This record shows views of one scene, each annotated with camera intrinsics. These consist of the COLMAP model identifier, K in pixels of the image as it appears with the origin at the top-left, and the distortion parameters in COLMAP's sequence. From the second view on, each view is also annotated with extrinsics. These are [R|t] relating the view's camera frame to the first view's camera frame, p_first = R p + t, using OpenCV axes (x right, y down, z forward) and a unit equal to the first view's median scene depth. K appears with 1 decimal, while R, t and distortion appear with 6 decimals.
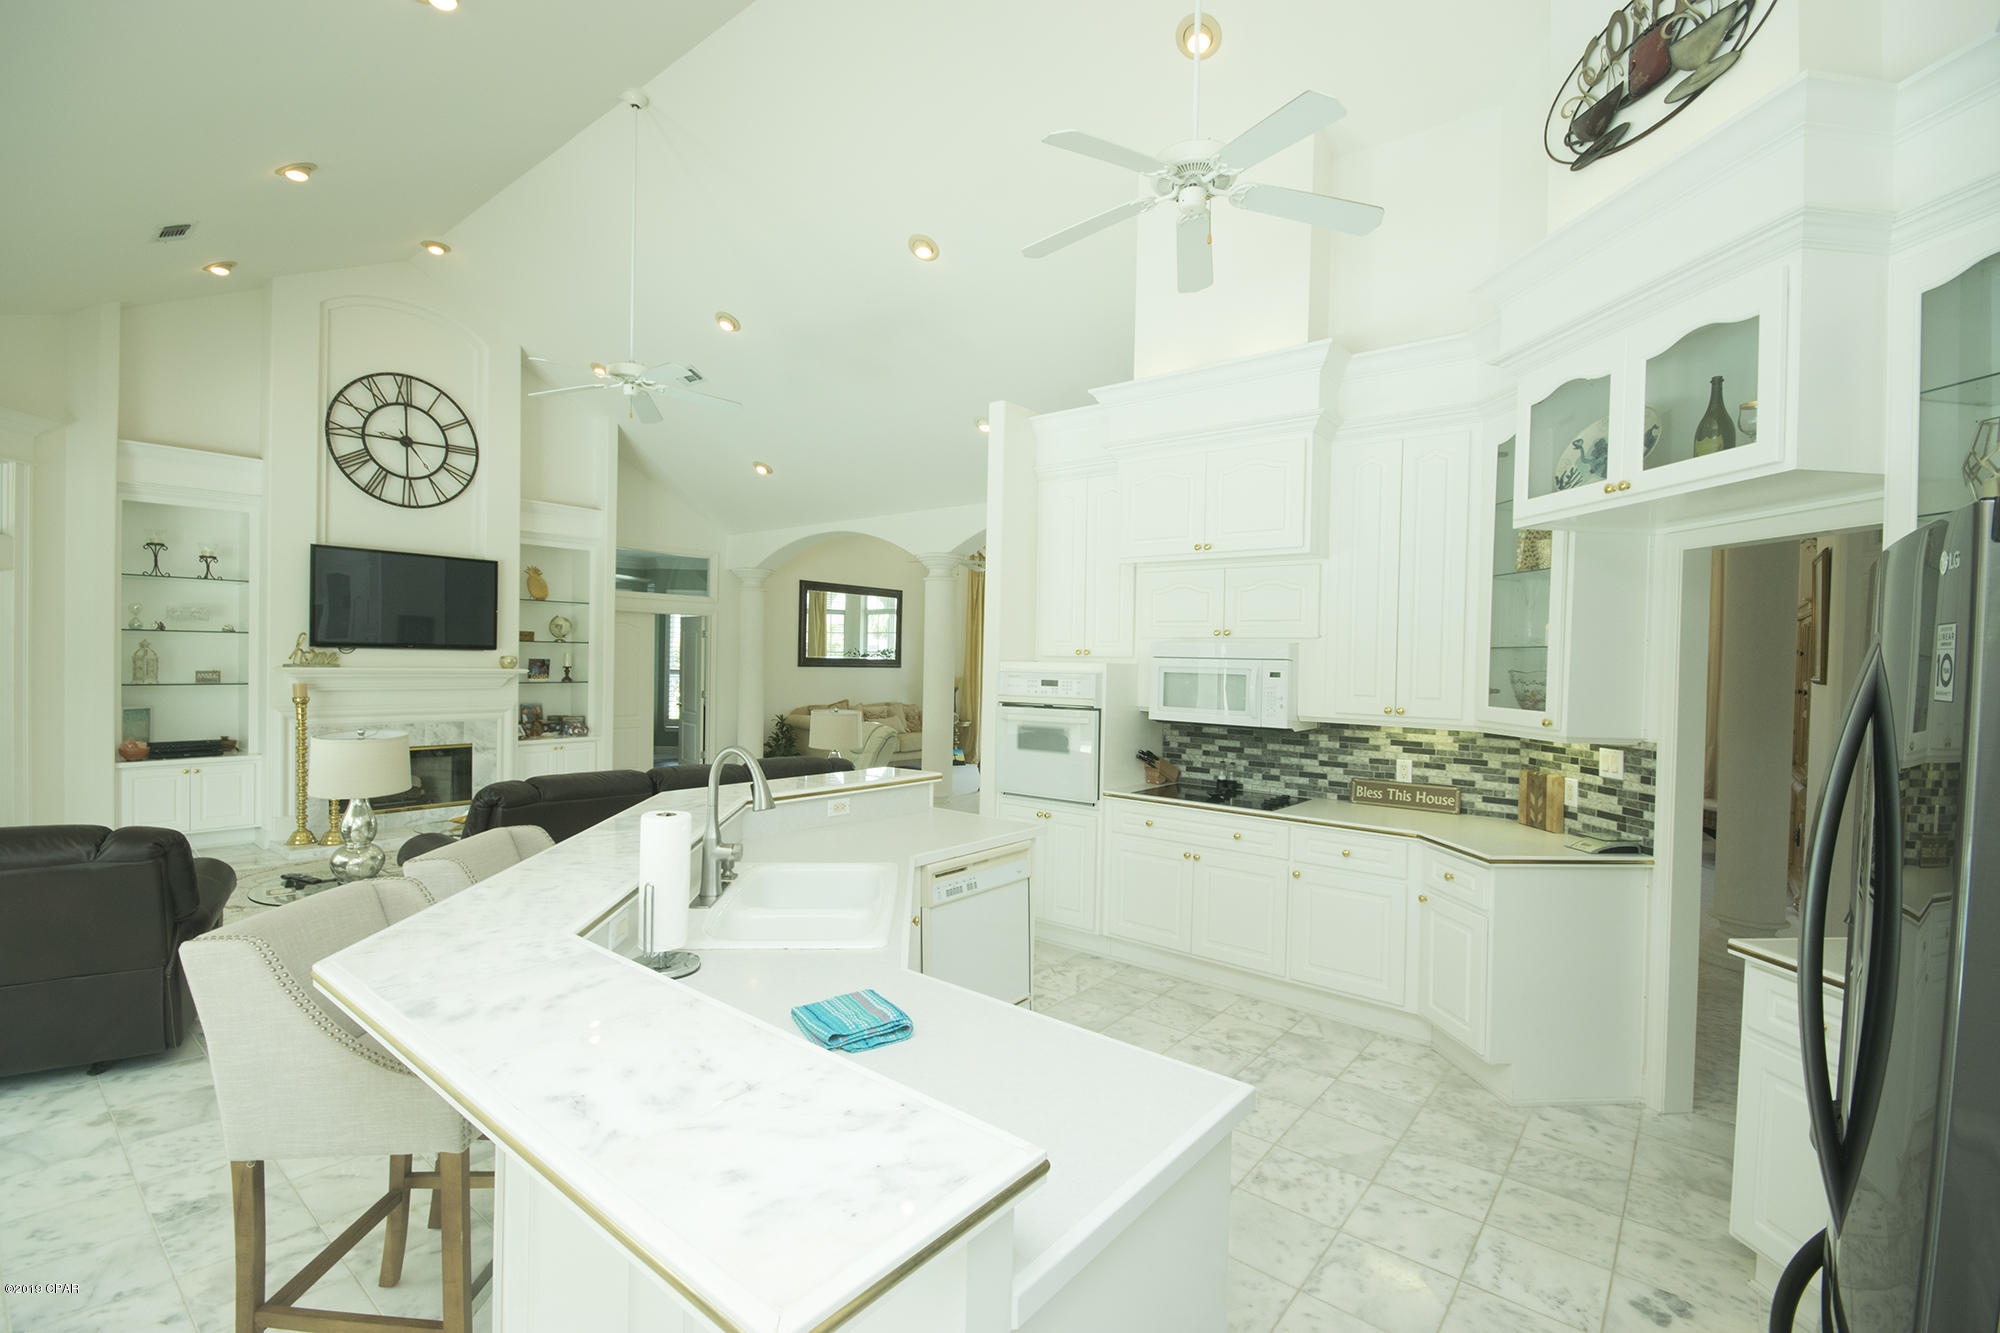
lens RADIAL K [[887.3, 0, 996.3], [0, 887.3, 671.1], [0, 0, 1]] dist [-0.000570, -0.000377]
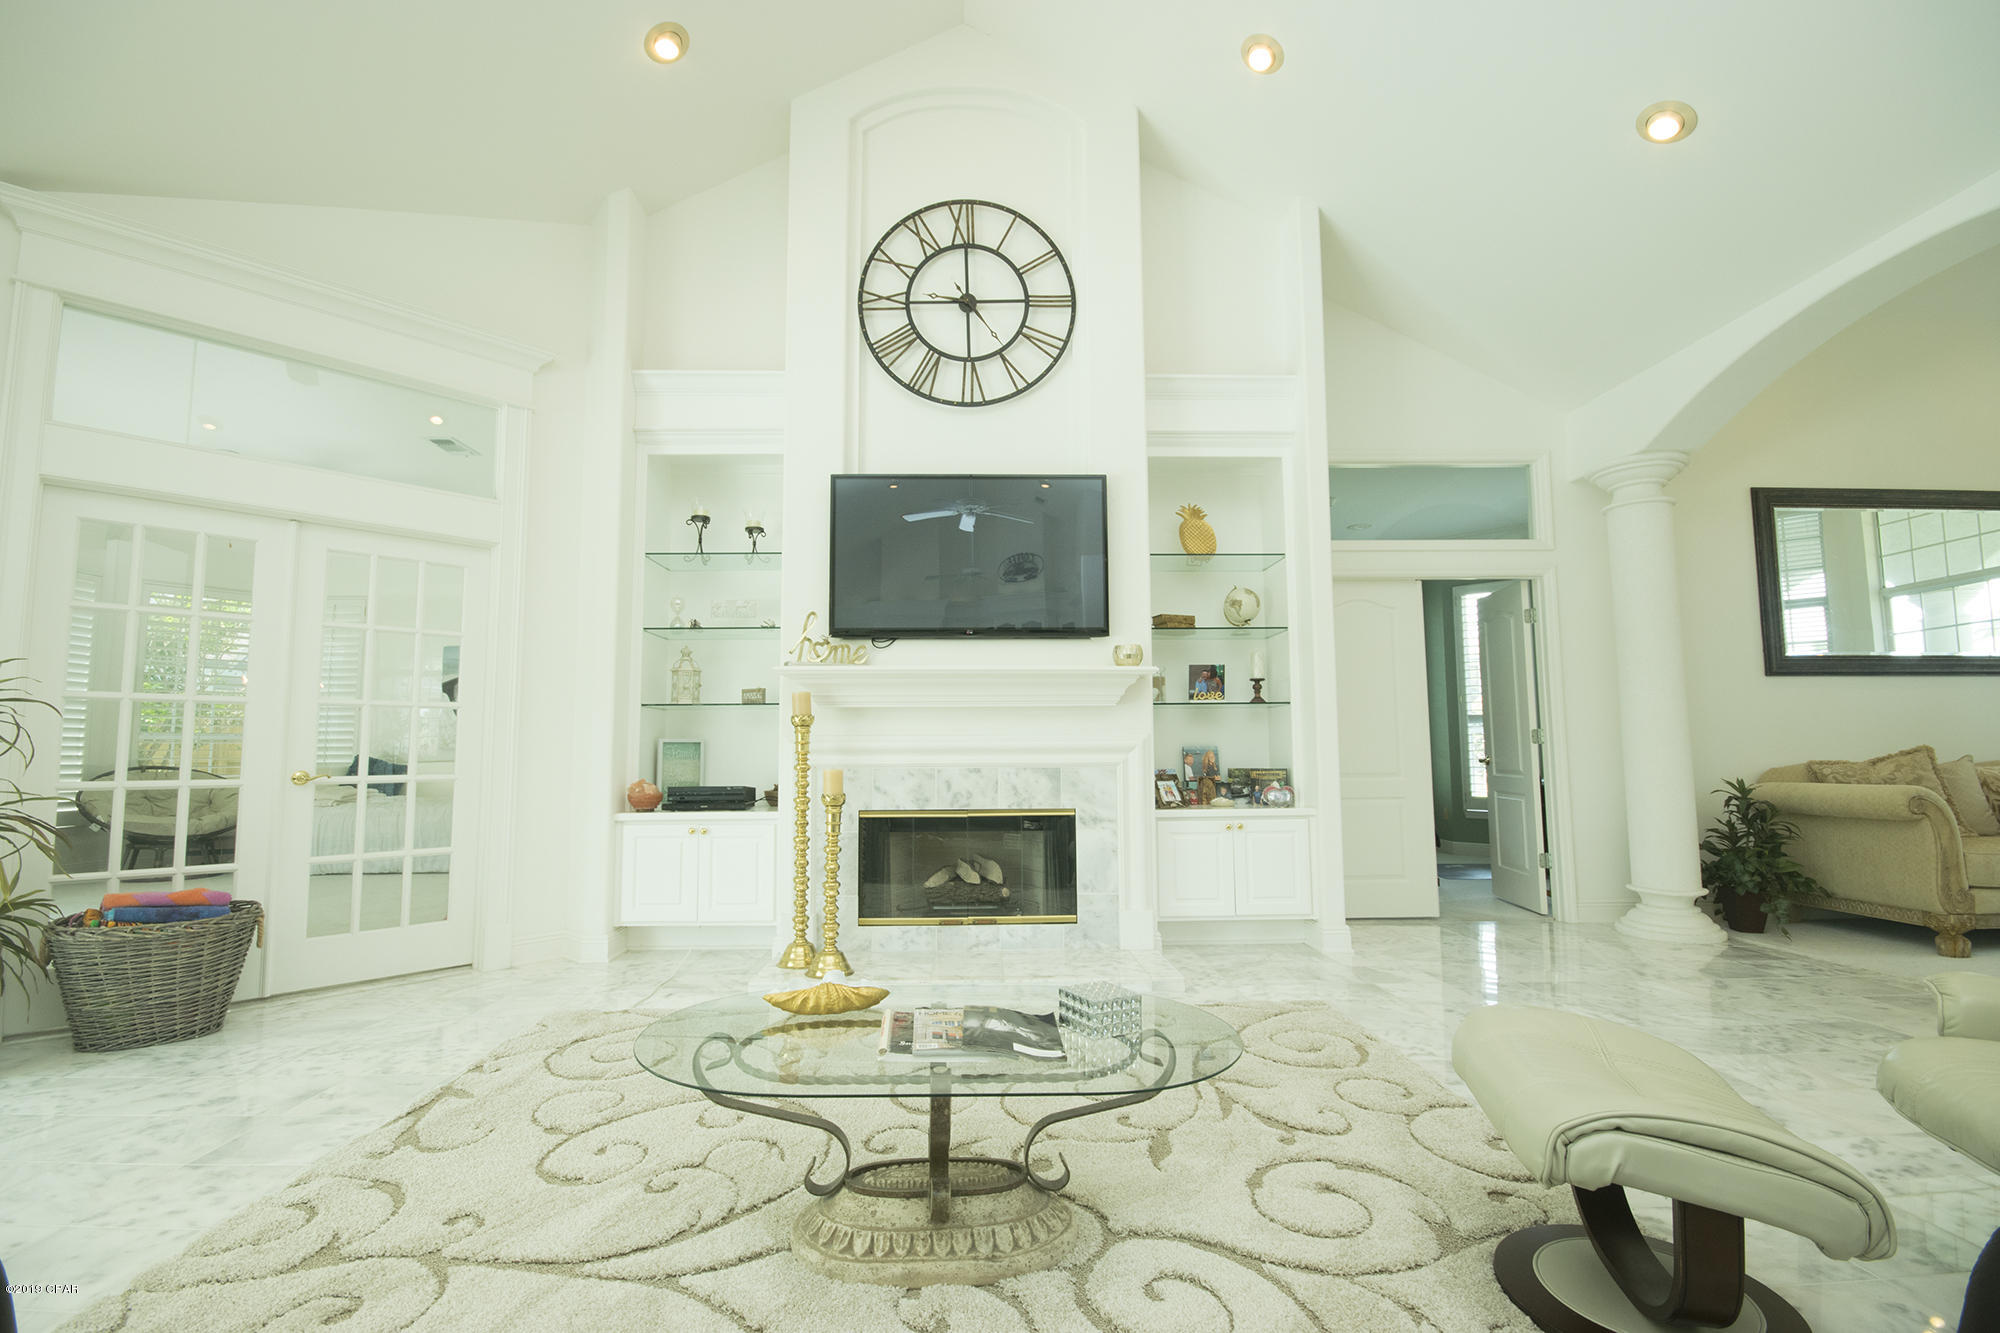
lens RADIAL K [[887.3, 0, 996.3], [0, 887.3, 671.1], [0, 0, 1]] dist [-0.000570, -0.000377]
pose [[0.659075, -0.092568, -0.746359, -0.220666], [0.008183, 0.993220, -0.115959, 0.063738], [0.752033, 0.070318, 0.655364, 0.634685]]
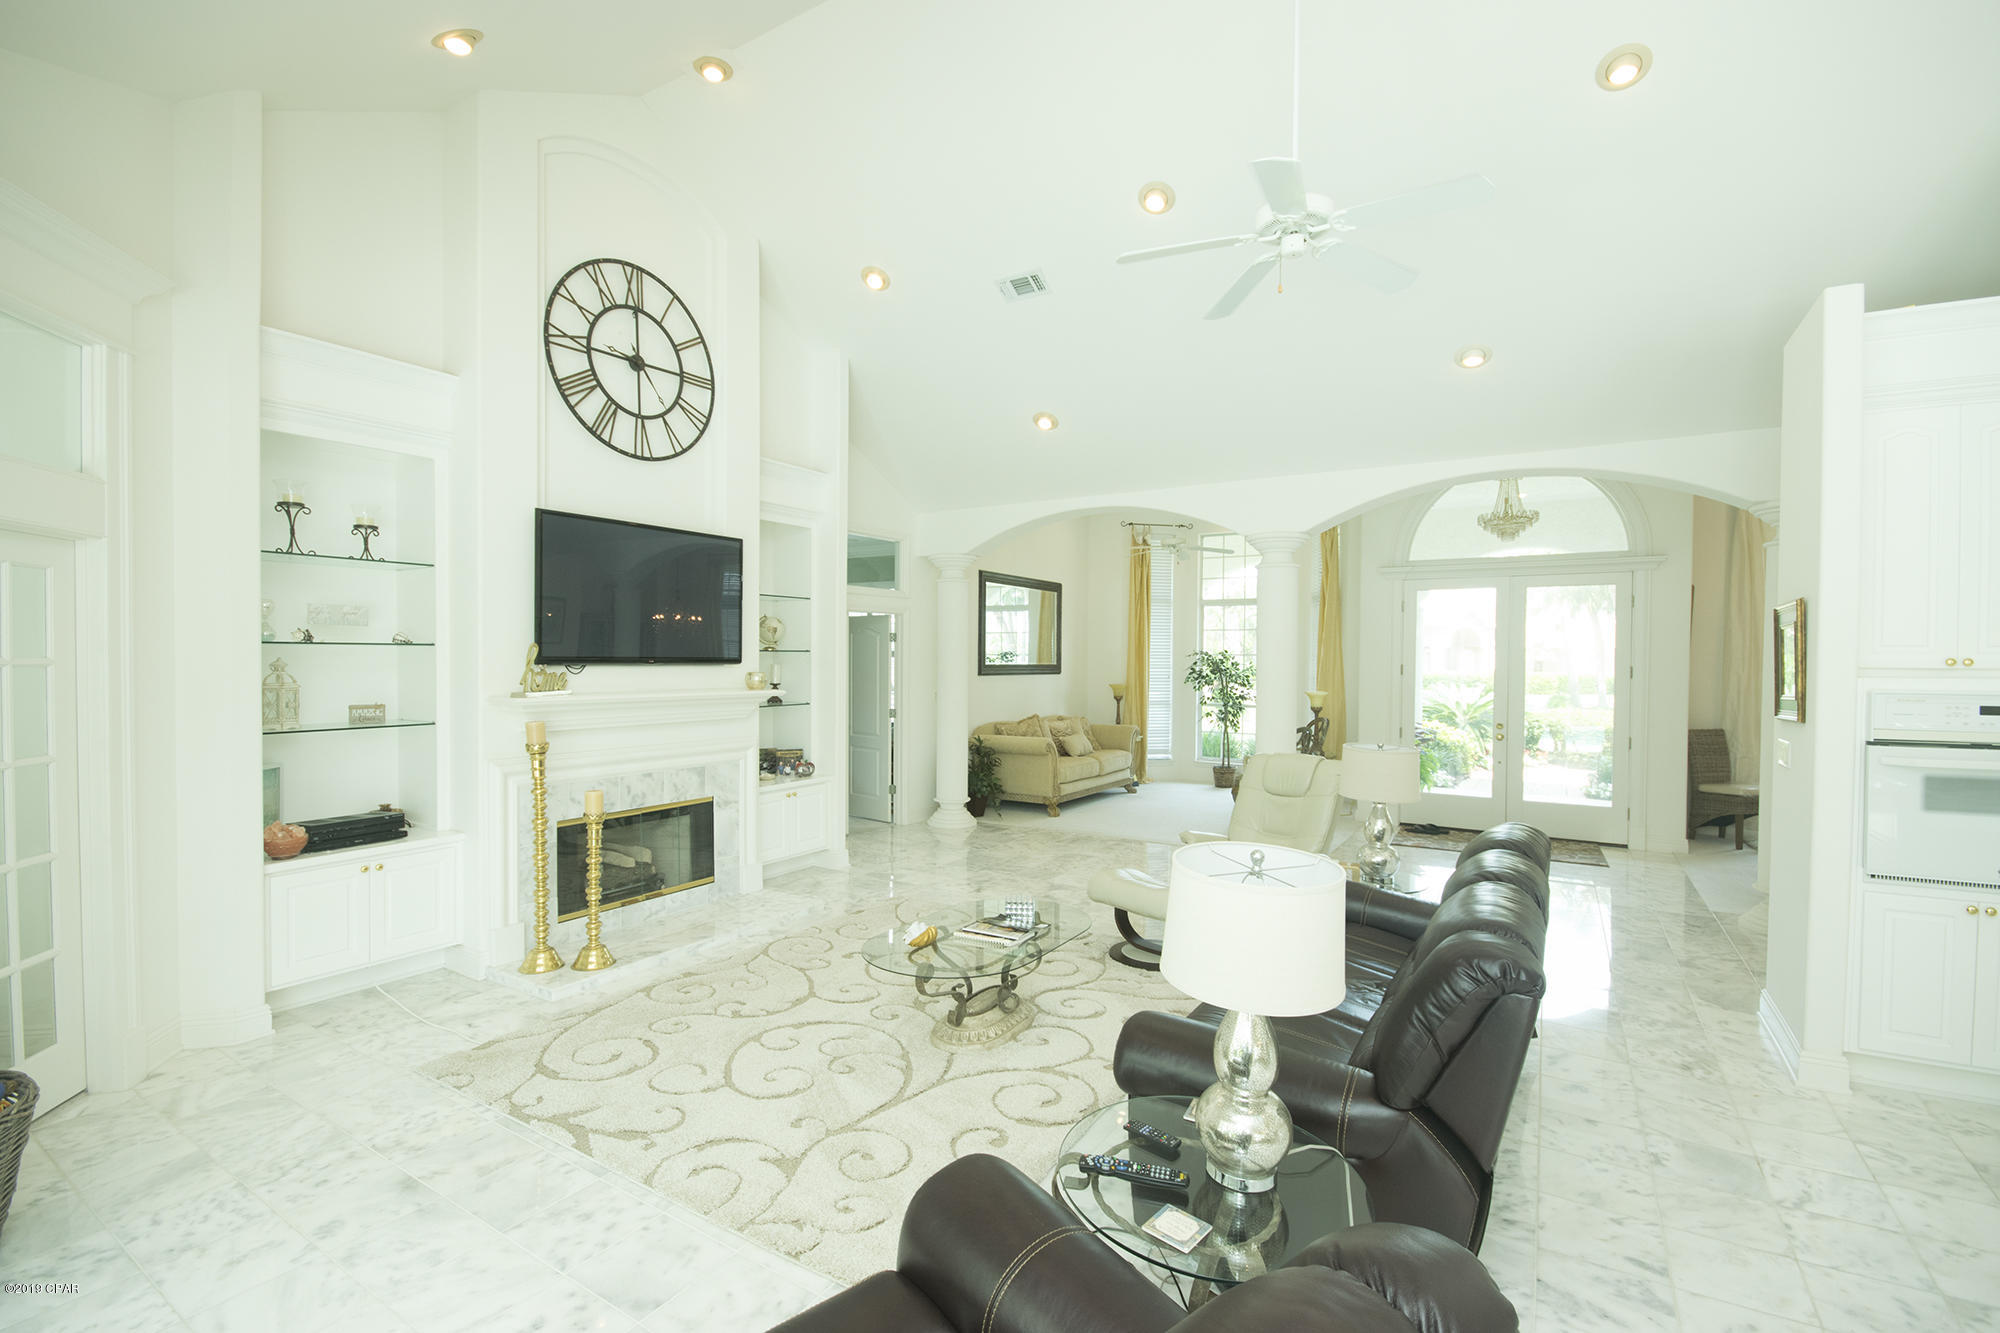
lens RADIAL K [[887.3, 0, 996.3], [0, 887.3, 671.1], [0, 0, 1]] dist [-0.000570, -0.000377]
pose [[0.990931, -0.015550, 0.133470, -0.486328], [0.015161, 0.999877, 0.003932, -0.018931], [-0.133515, -0.001873, 0.991045, 0.282740]]
